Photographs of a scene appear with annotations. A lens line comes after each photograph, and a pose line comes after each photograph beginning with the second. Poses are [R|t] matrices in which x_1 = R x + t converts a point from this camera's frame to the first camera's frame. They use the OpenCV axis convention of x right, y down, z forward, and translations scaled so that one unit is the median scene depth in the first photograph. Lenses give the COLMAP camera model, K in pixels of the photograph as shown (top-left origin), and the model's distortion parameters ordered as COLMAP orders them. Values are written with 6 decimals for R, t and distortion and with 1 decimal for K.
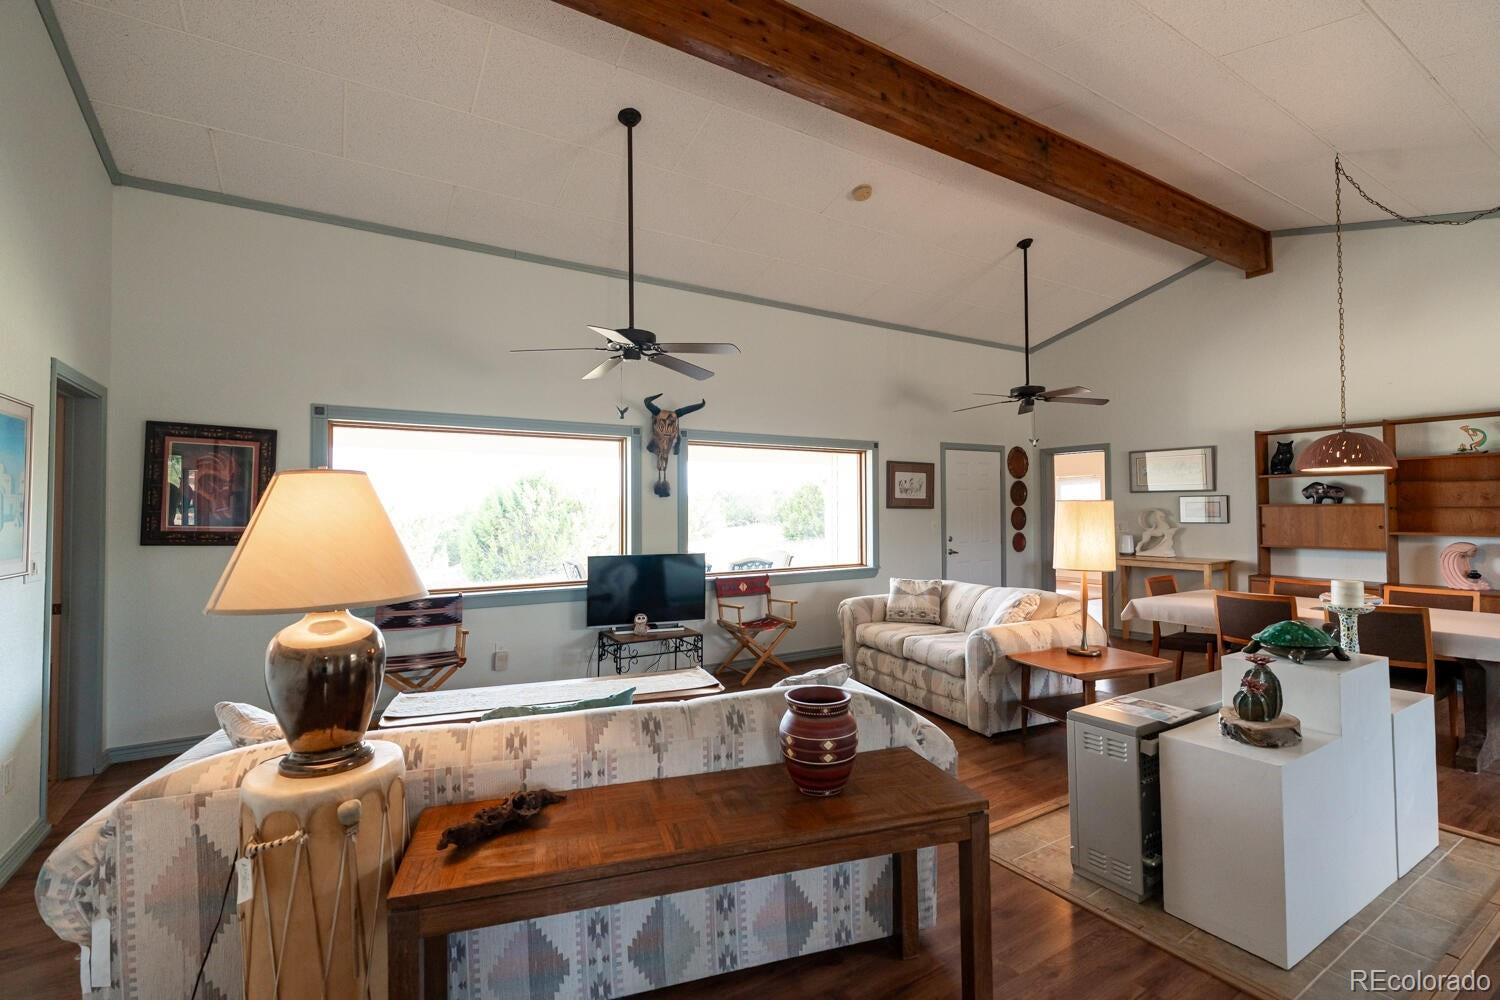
lens RADIAL K [[673.2, 0, 750.1], [0, 673.2, 499.0], [0, 0, 1]] dist [-0.003734, 0.000202]
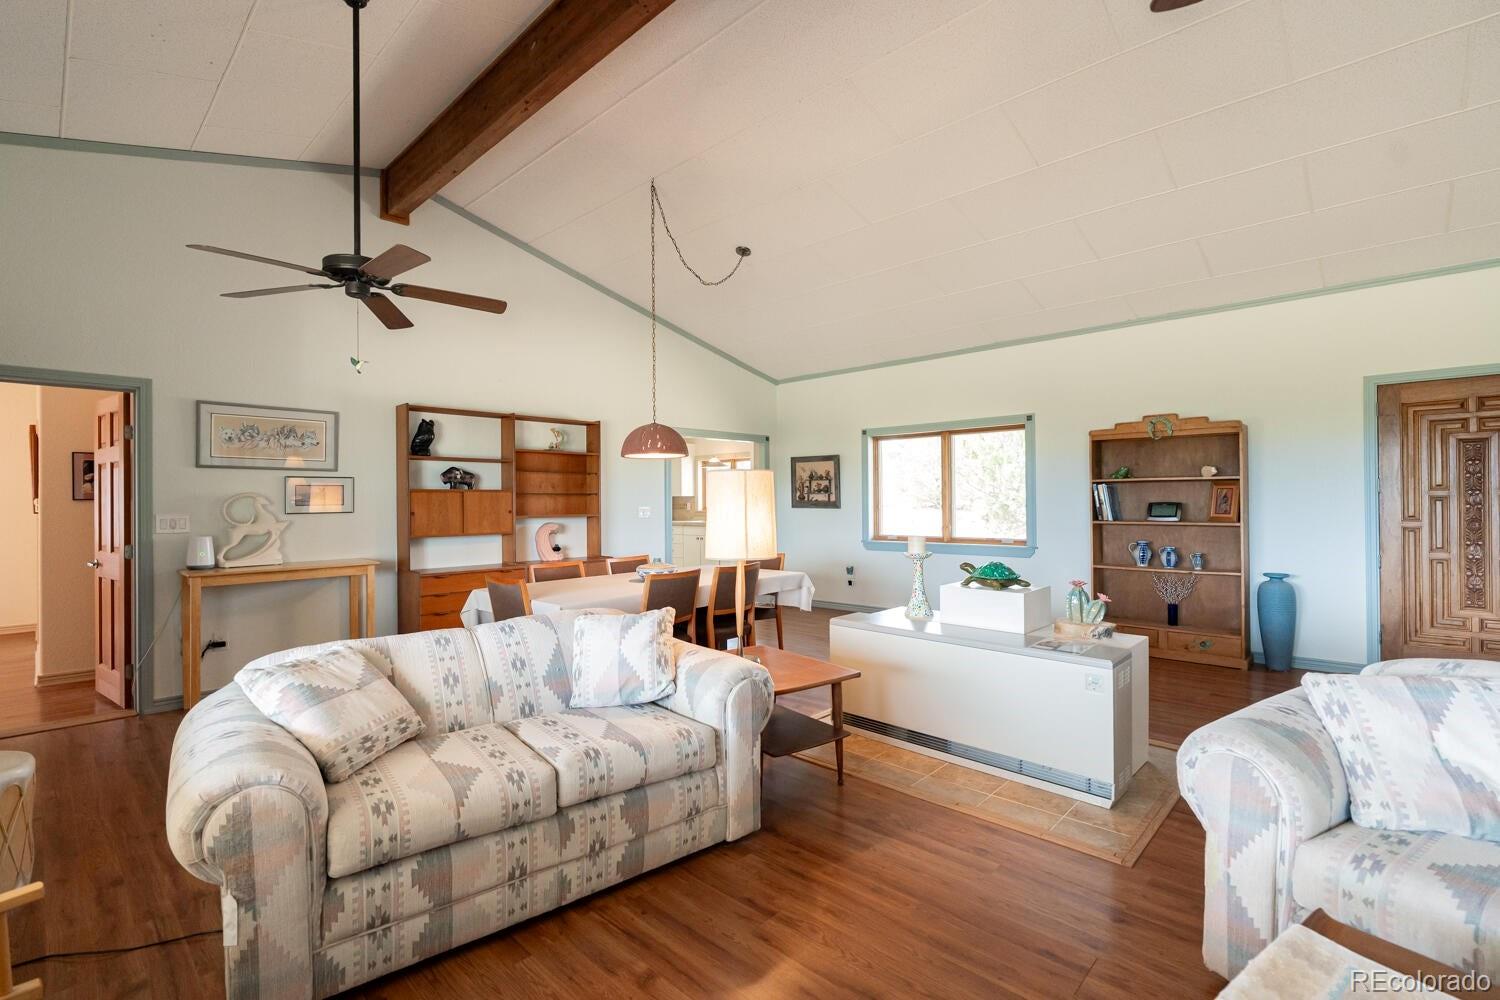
lens RADIAL K [[673.2, 0, 749.2], [0, 673.2, 500.6], [0, 0, 1]] dist [-0.003734, 0.000202]
pose [[-0.257655, 0.010023, 0.966185, -0.201823], [-0.003445, 0.999930, -0.011291, 0.033787], [-0.966231, -0.006238, -0.257602, 0.873796]]
